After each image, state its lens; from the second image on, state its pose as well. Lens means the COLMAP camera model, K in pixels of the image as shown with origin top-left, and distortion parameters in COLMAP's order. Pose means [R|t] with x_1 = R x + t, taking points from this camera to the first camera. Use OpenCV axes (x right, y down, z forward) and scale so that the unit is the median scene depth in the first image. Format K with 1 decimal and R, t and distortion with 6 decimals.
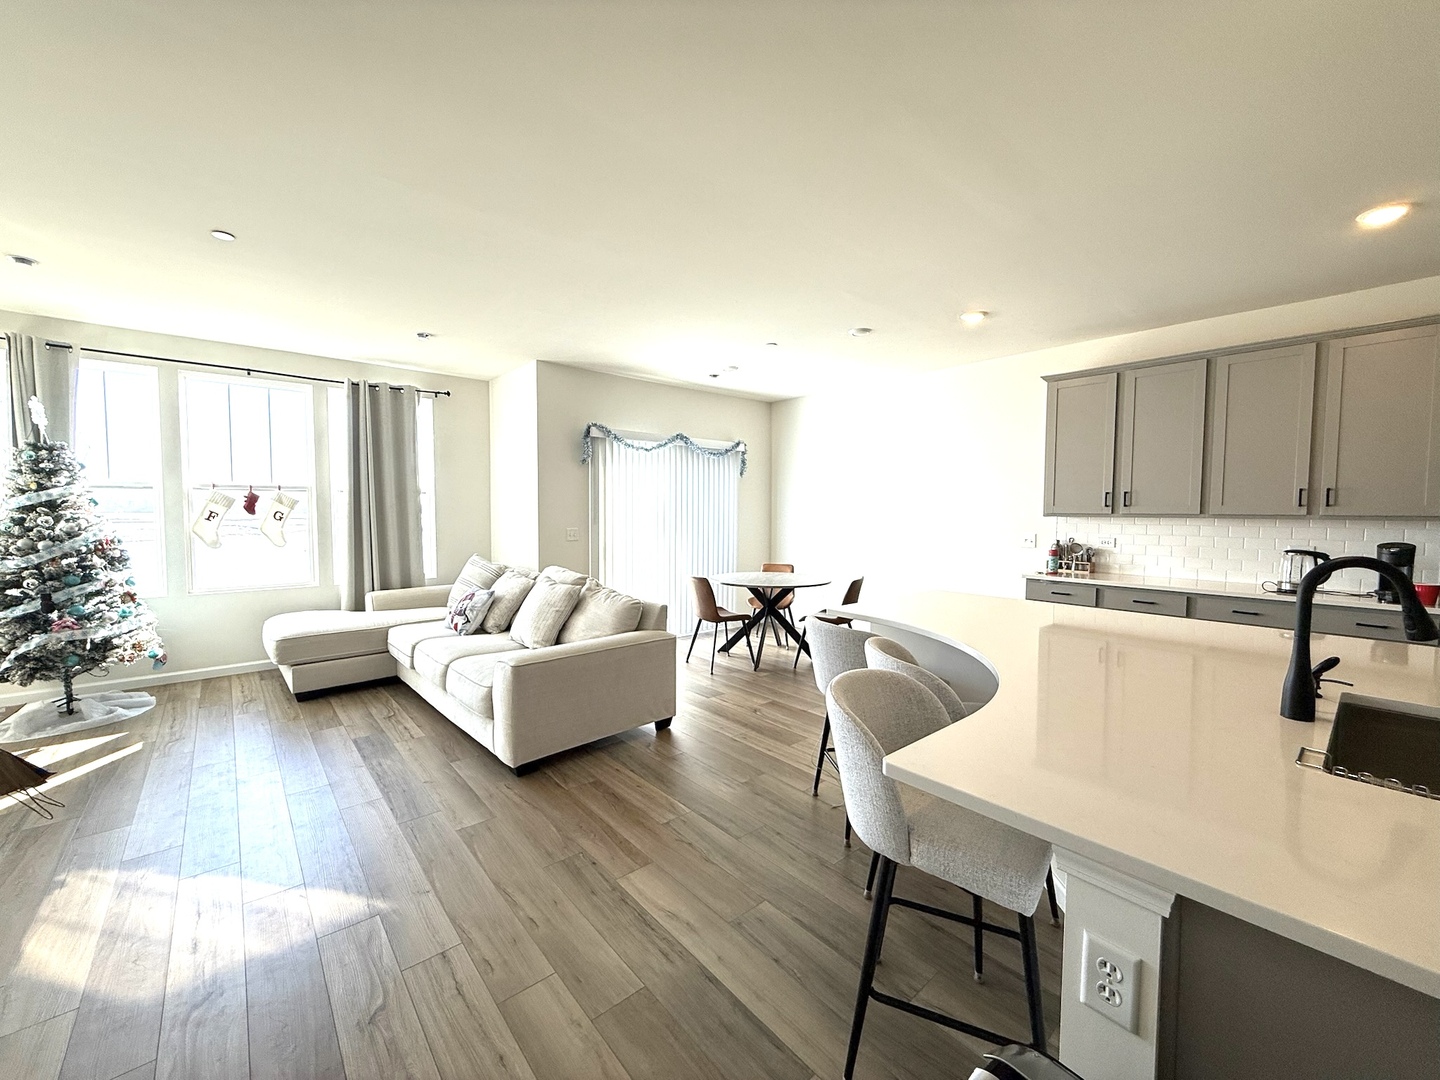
lens RADIAL K [[577.6, 0, 711.1], [0, 577.6, 540.3], [0, 0, 1]] dist [-0.000818, -0.000101]
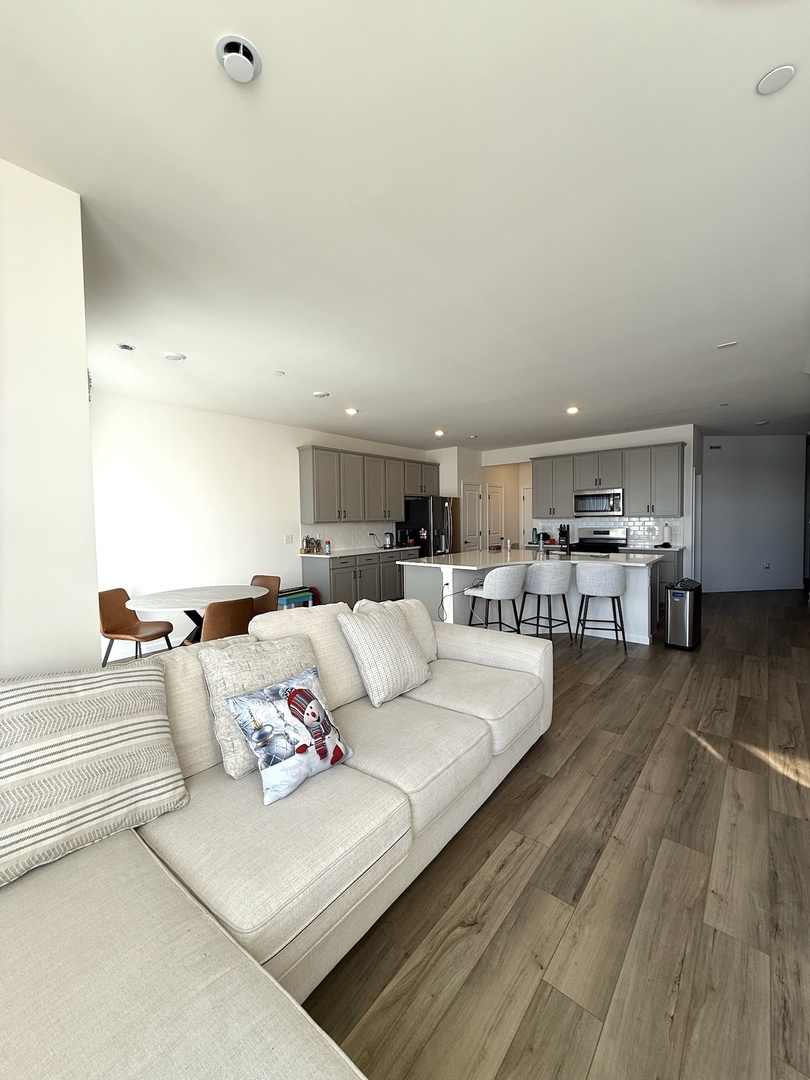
lens RADIAL K [[433.2, 0, 405.0], [0, 433.2, 540.0], [0, 0, 1]] dist [-0.000818, -0.000101]
pose [[-0.174922, -0.055185, 0.983035, -0.952787], [0.068855, 0.995298, 0.068125, -0.074253], [-0.982172, 0.079603, -0.170299, 1.147833]]
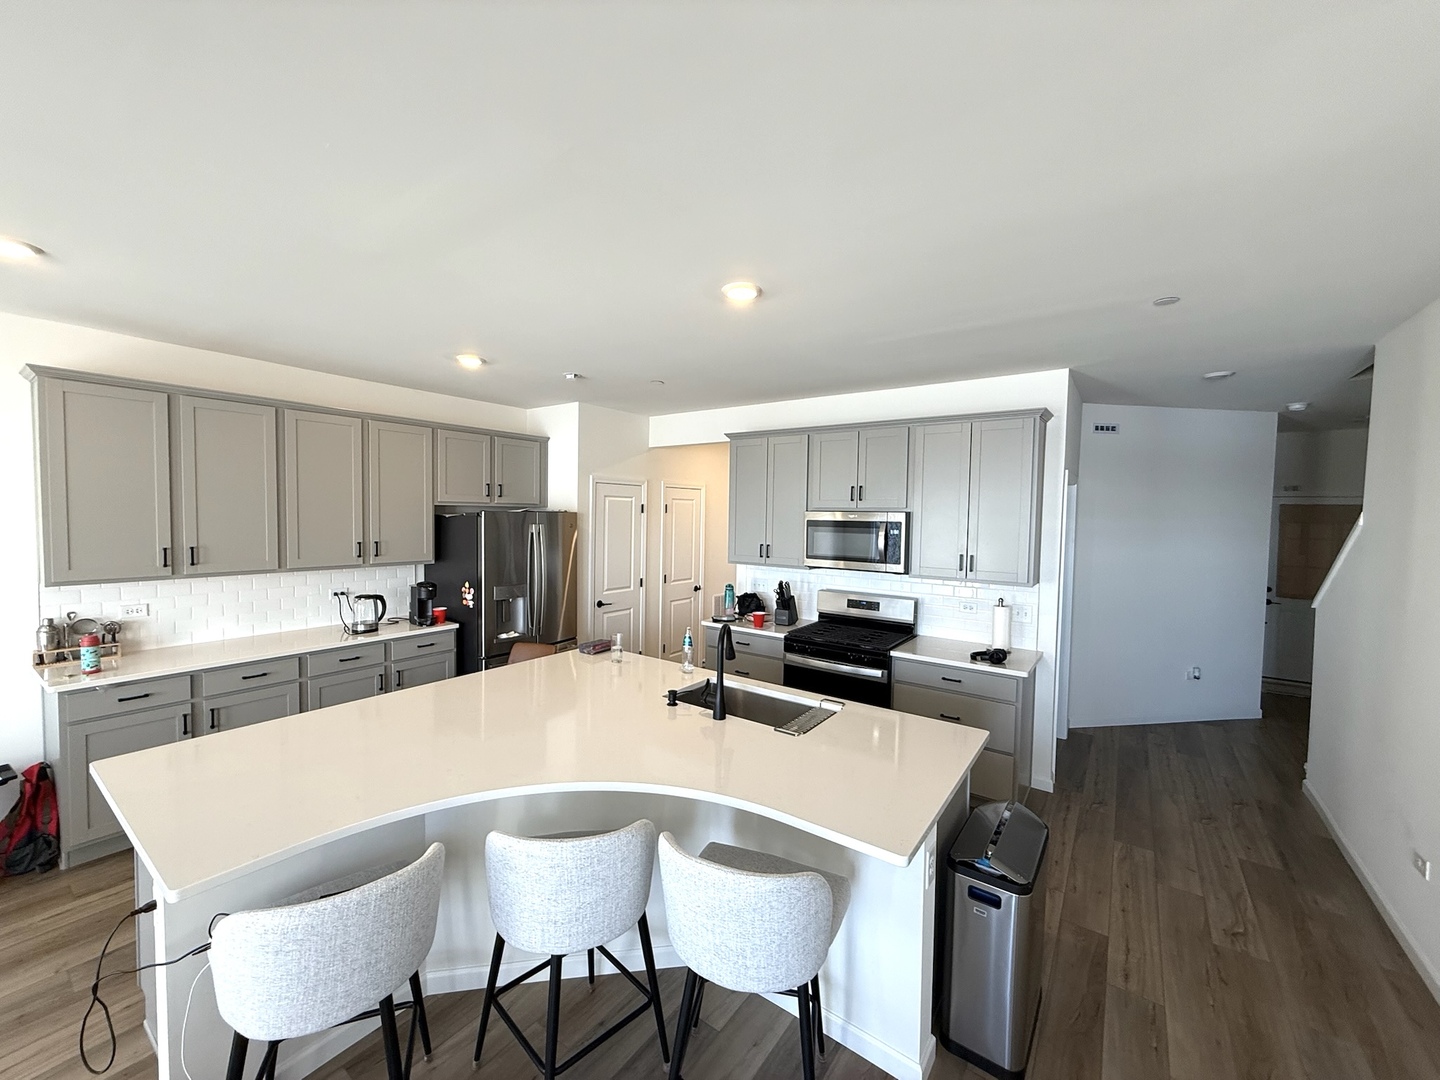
lens RADIAL K [[577.6, 0, 711.1], [0, 577.6, 540.3], [0, 0, 1]] dist [-0.000818, -0.000101]
pose [[-0.239903, -0.059063, 0.968998, -0.253821], [0.033540, 0.997047, 0.069076, -0.134878], [-0.970217, 0.049071, -0.237214, 0.525174]]
